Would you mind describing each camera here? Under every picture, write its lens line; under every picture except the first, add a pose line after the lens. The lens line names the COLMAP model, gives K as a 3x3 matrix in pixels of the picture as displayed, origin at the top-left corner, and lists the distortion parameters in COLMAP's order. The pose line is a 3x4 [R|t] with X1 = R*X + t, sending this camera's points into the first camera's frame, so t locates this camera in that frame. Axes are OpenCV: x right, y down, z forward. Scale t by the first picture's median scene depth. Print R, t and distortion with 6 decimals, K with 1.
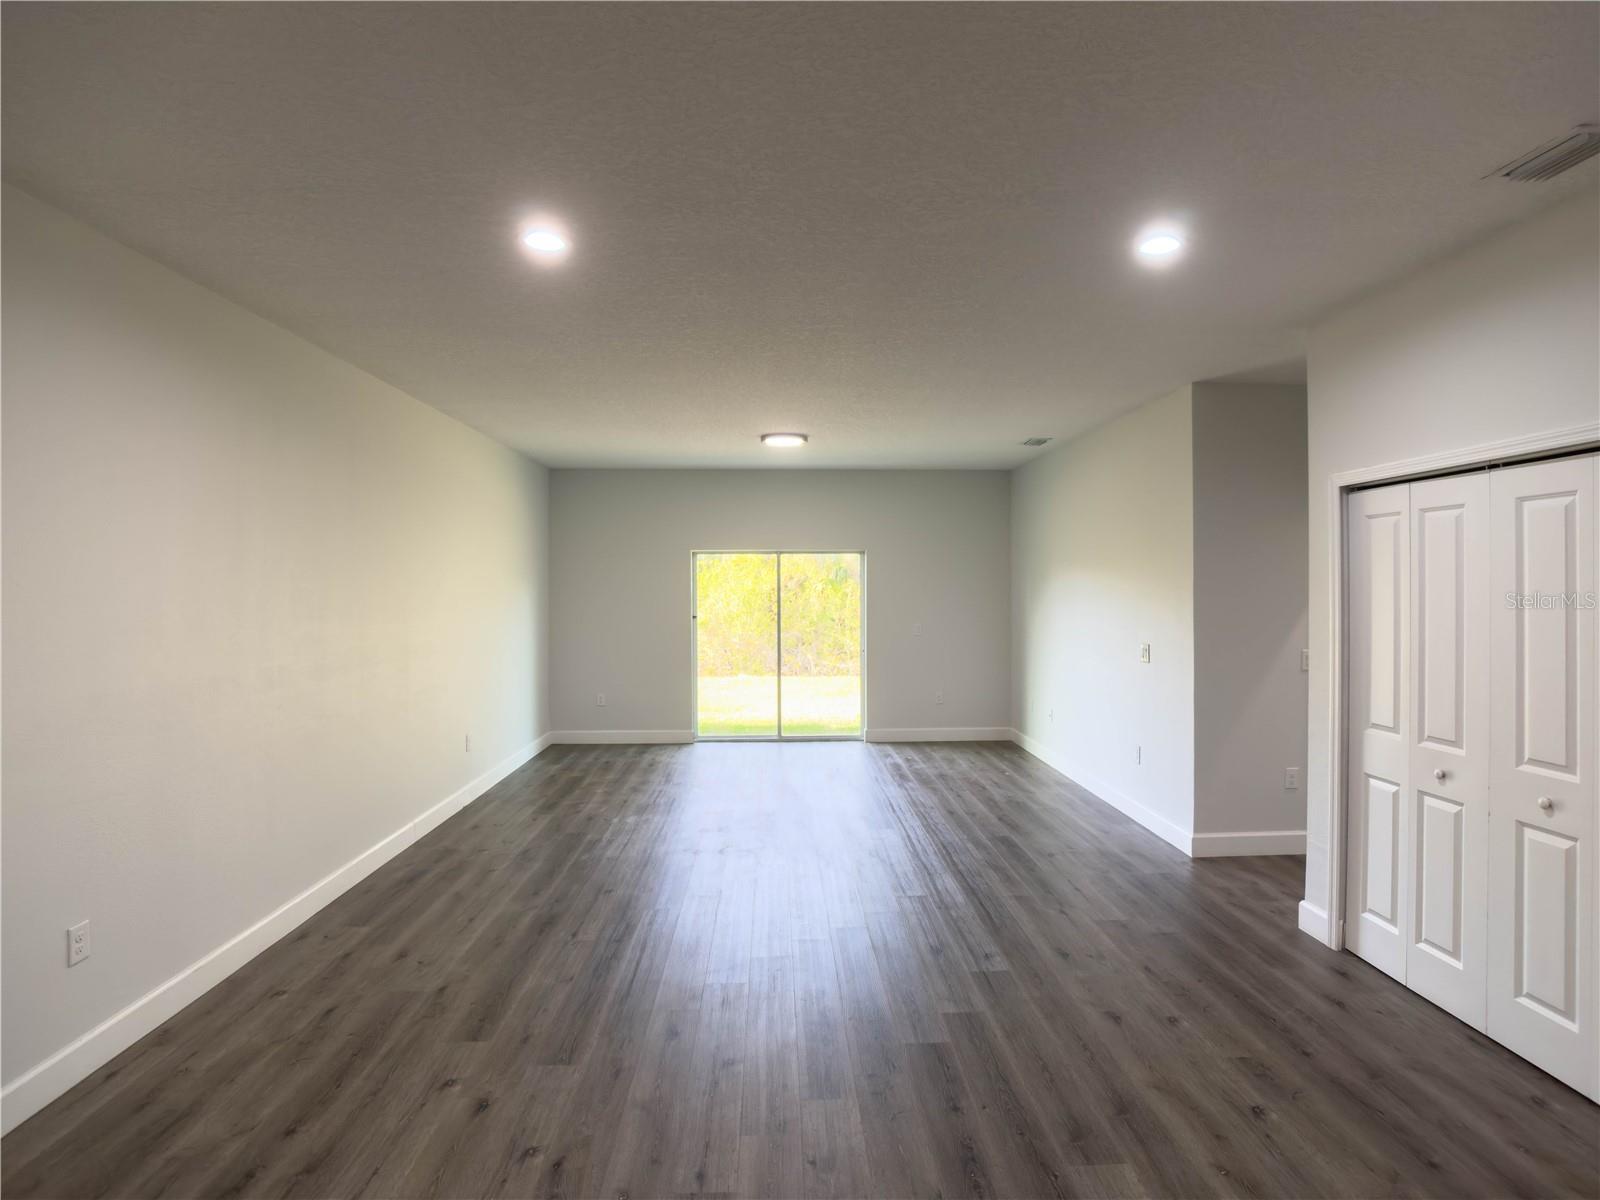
lens RADIAL K [[890.5, 0, 800.0], [0, 890.5, 600.0], [0, 0, 1]] dist [-0.034741, 0.001787]
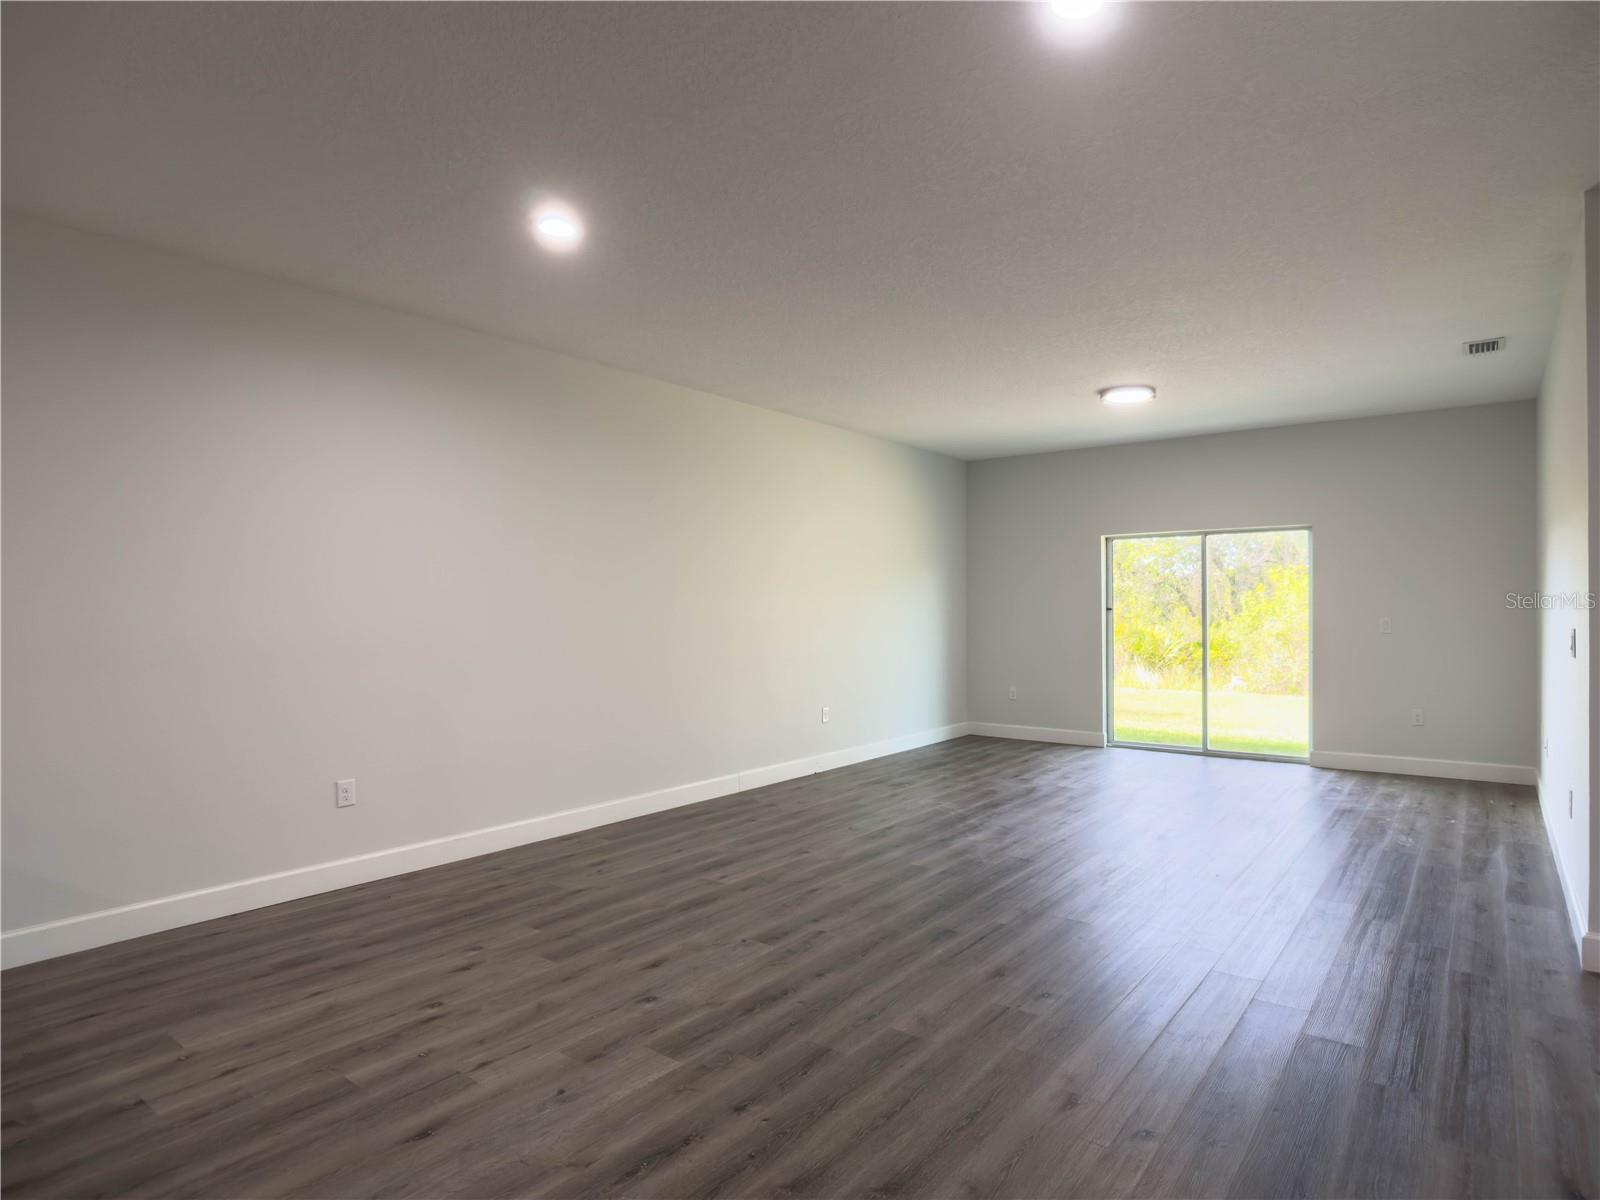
lens RADIAL K [[890.5, 0, 800.0], [0, 890.5, 600.0], [0, 0, 1]] dist [-0.034741, 0.001787]
pose [[0.773895, -0.002049, -0.633311, 0.222810], [-0.009174, 0.999854, -0.014446, 0.027559], [0.633248, 0.016990, 0.773762, 0.106239]]
